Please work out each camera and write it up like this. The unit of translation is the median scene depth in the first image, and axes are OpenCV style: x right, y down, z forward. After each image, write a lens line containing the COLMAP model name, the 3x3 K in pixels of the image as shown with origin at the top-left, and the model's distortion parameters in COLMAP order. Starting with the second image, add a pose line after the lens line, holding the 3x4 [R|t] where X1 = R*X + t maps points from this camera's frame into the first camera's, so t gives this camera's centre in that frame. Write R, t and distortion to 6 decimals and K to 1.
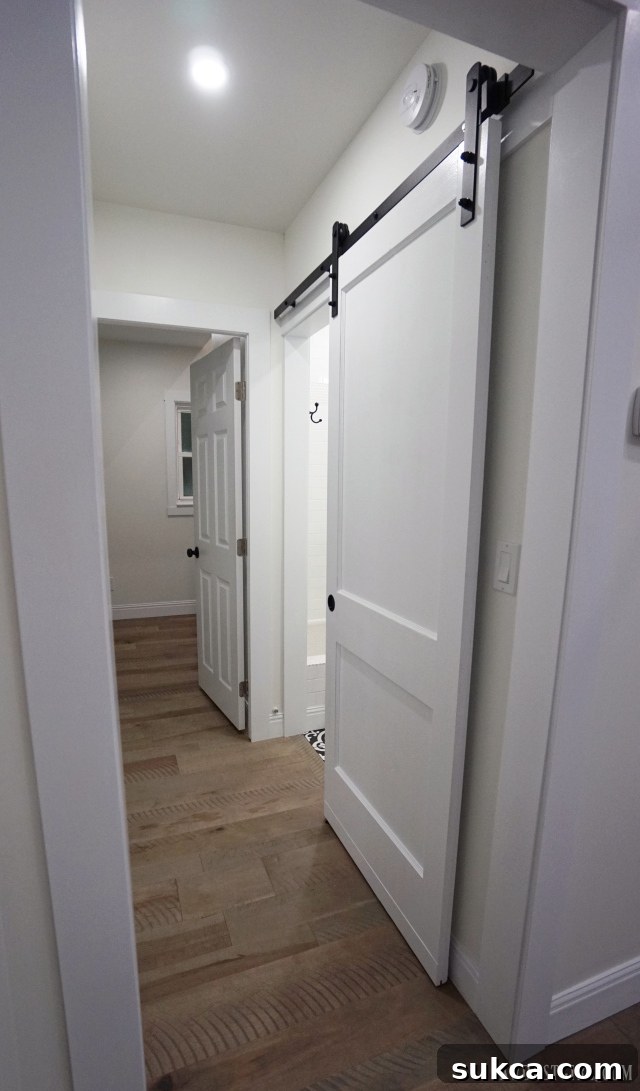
lens RADIAL K [[528.2, 0, 319.6], [0, 528.2, 572.2], [0, 0, 1]] dist [-0.024122, 0.003375]
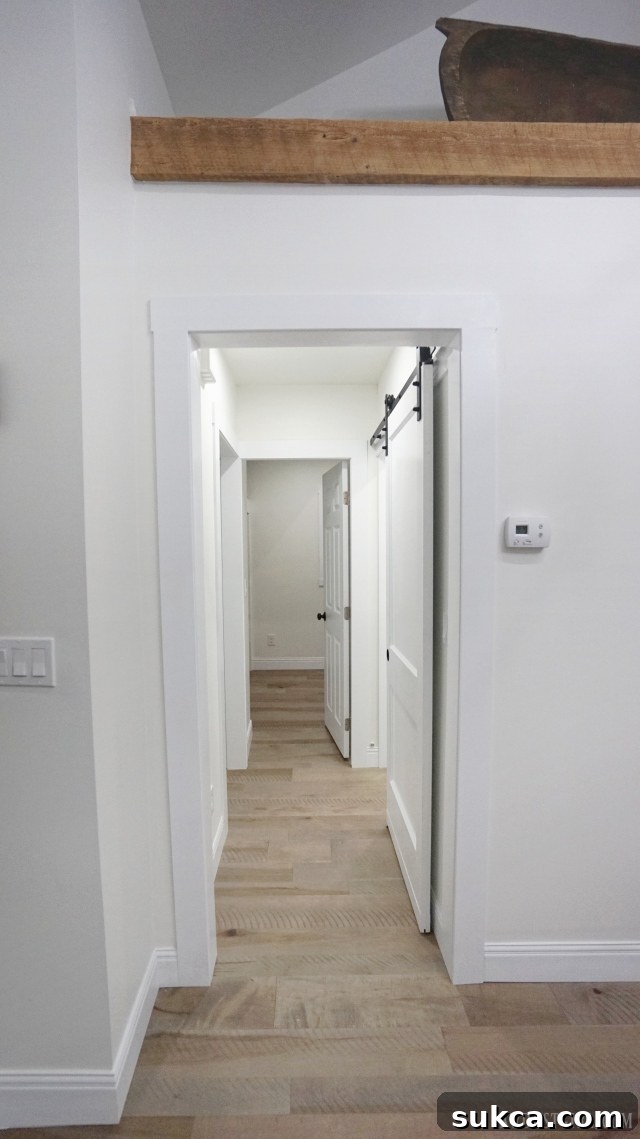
lens RADIAL K [[528.1, 0, 313.9], [0, 528.1, 572.5], [0, 0, 1]] dist [-0.002357, -0.000362]
pose [[0.937002, -0.010760, -0.349159, 0.242625], [-0.031736, 0.992770, -0.115760, 0.007693], [0.347880, 0.119548, 0.929886, -0.276104]]
